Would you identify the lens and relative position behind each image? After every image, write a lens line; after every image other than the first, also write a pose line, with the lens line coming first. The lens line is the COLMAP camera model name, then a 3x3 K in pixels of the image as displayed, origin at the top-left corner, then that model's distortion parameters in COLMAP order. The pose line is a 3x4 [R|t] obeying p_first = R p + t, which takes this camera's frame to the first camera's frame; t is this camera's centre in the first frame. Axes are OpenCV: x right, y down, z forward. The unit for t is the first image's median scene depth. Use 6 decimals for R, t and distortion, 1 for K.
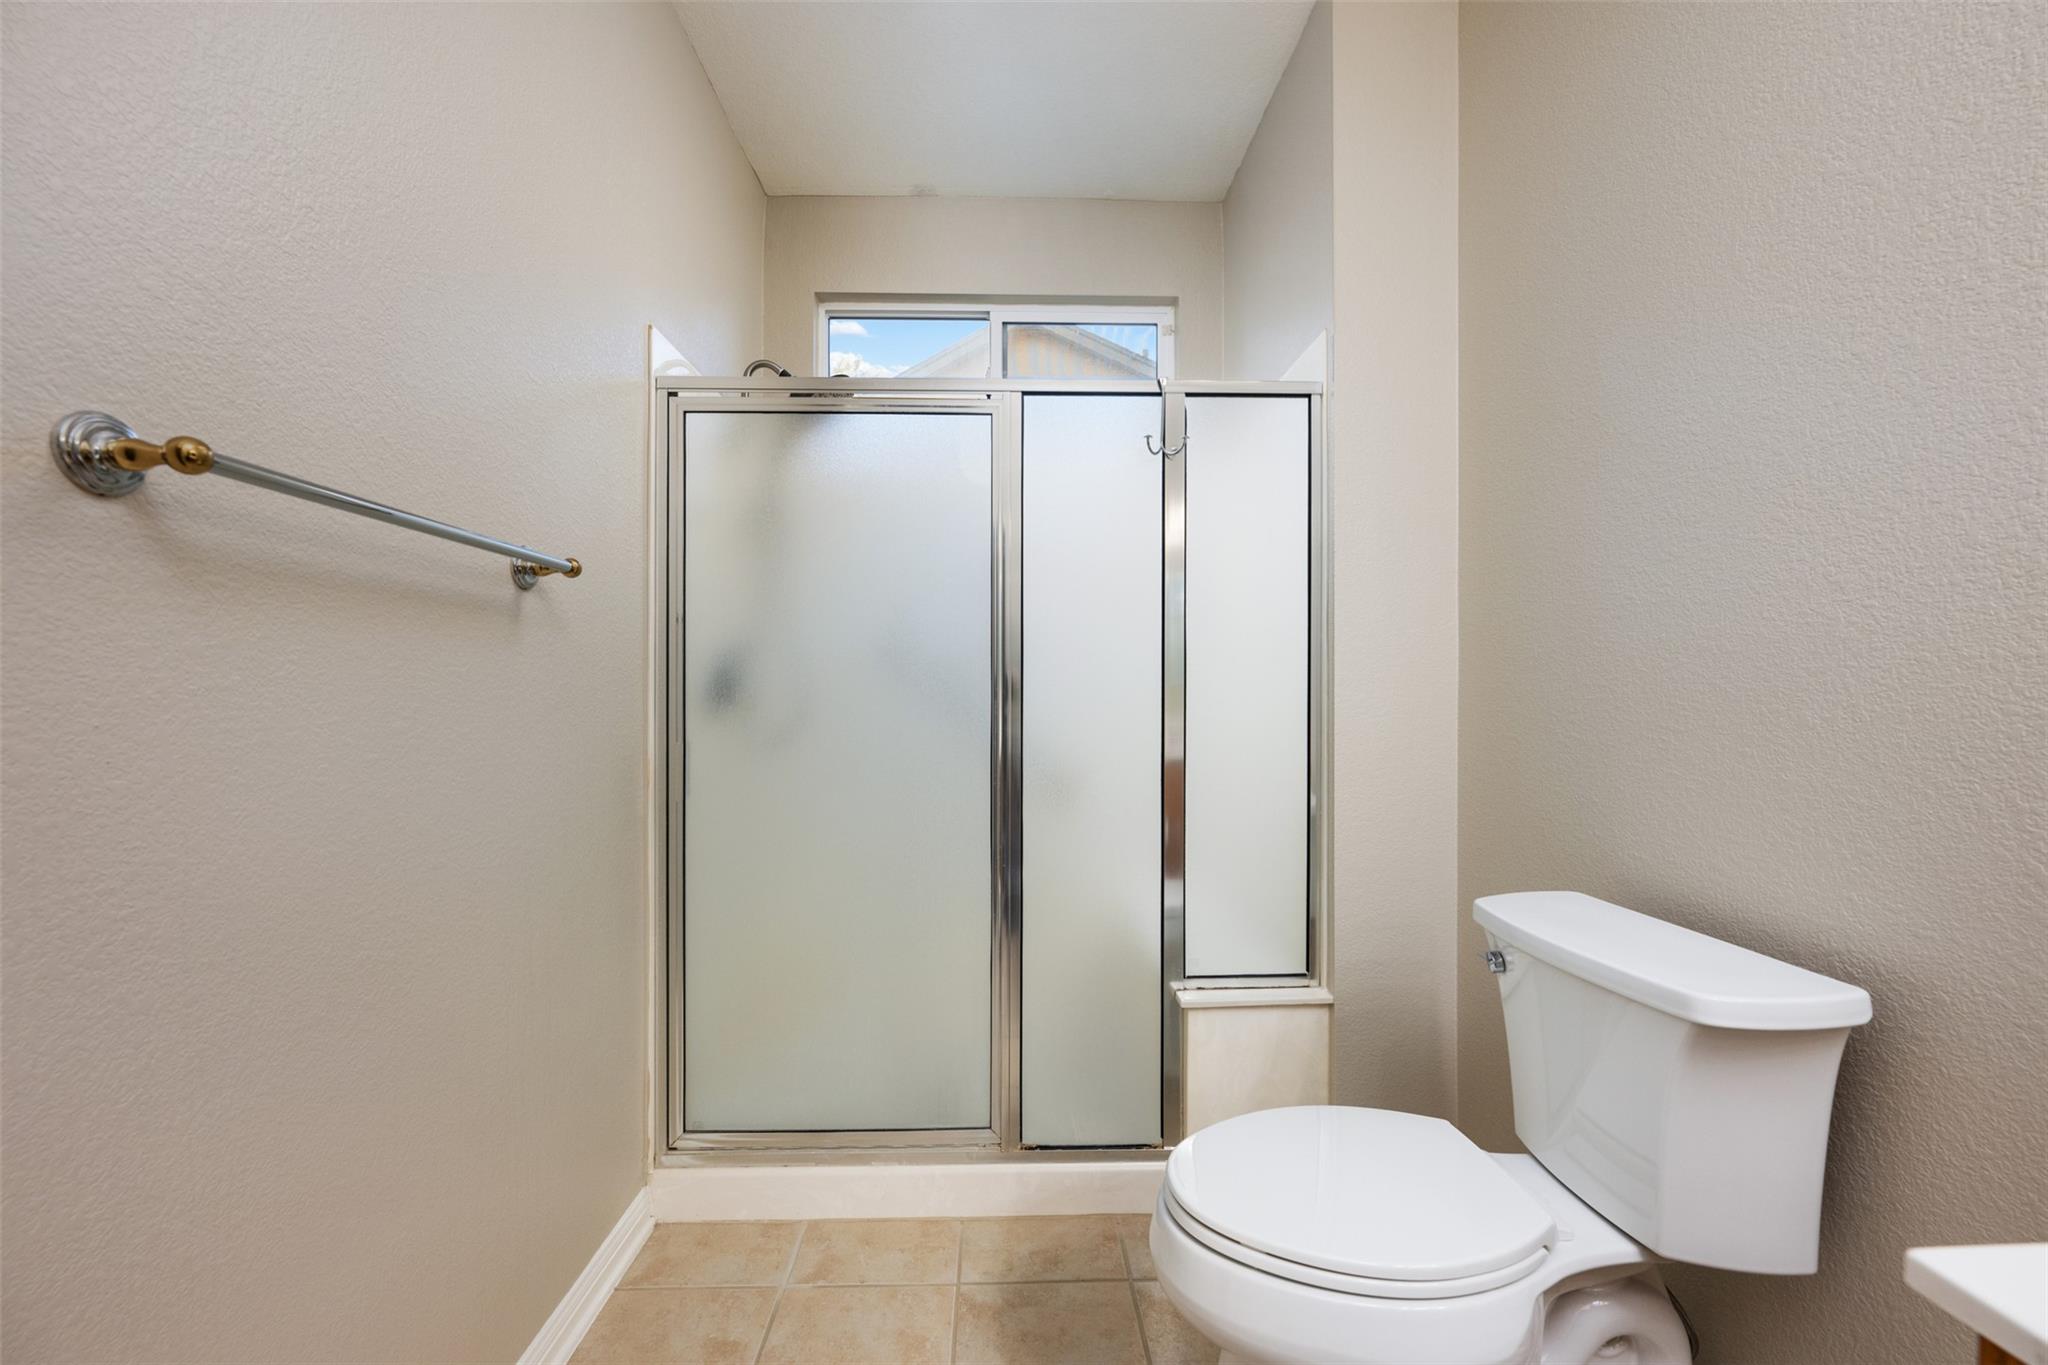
lens RADIAL K [[812.0, 0, 1019.7], [0, 812.0, 696.5], [0, 0, 1]] dist [-0.000046, -0.000303]
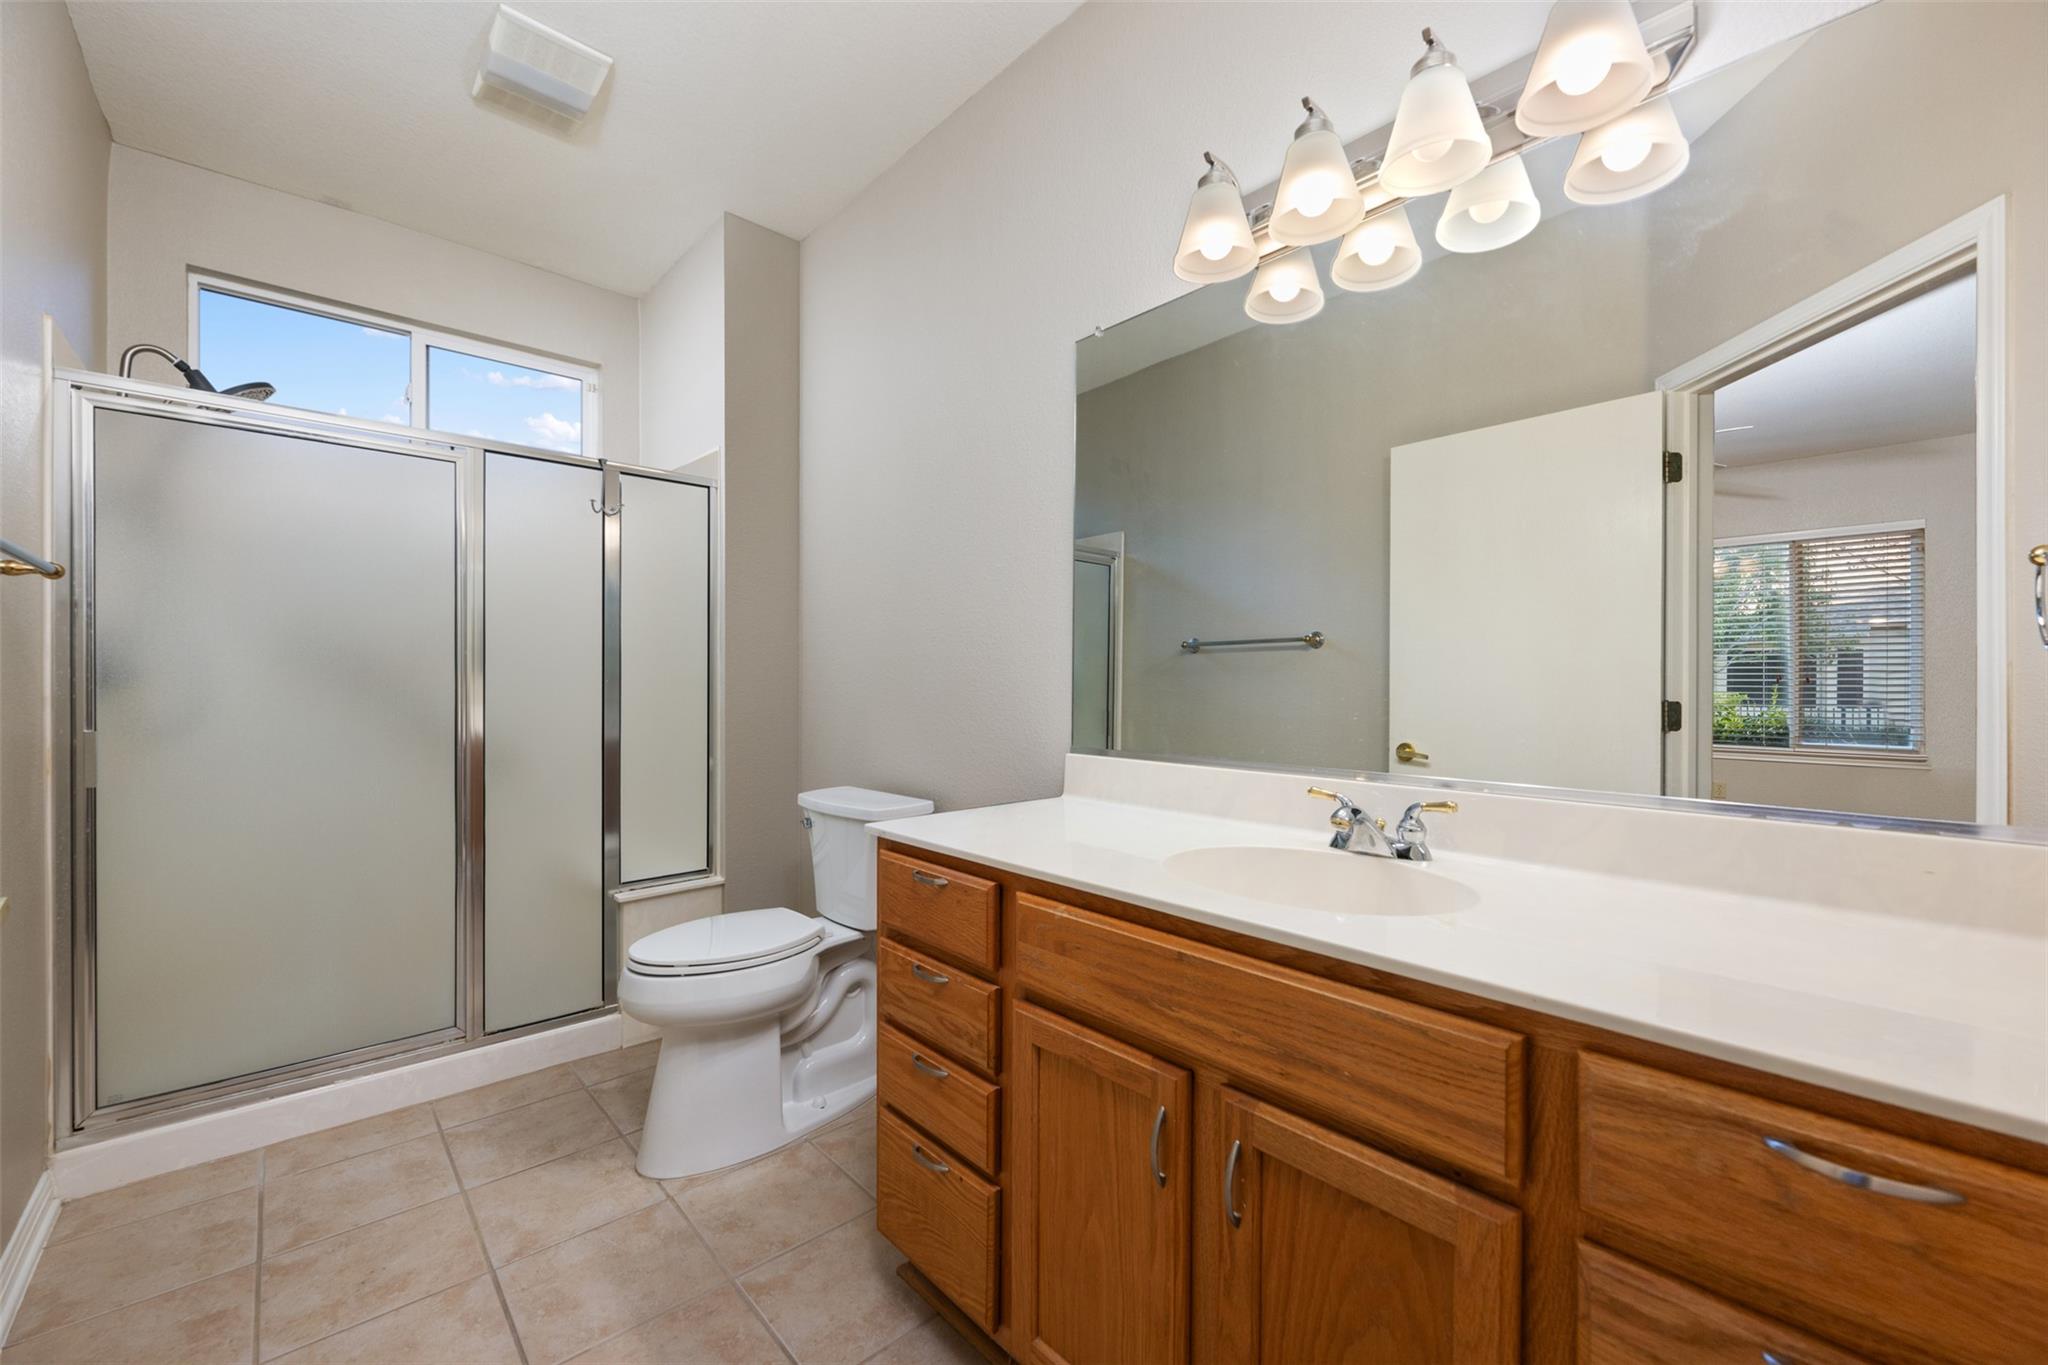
lens RADIAL K [[812.0, 0, 1020.4], [0, 812.0, 691.2], [0, 0, 1]] dist [-0.000046, -0.000303]
pose [[0.759334, -0.002313, 0.650697, -0.193183], [0.000642, 0.999996, 0.002805, 0.005754], [-0.650701, -0.001713, 0.759332, -0.543553]]
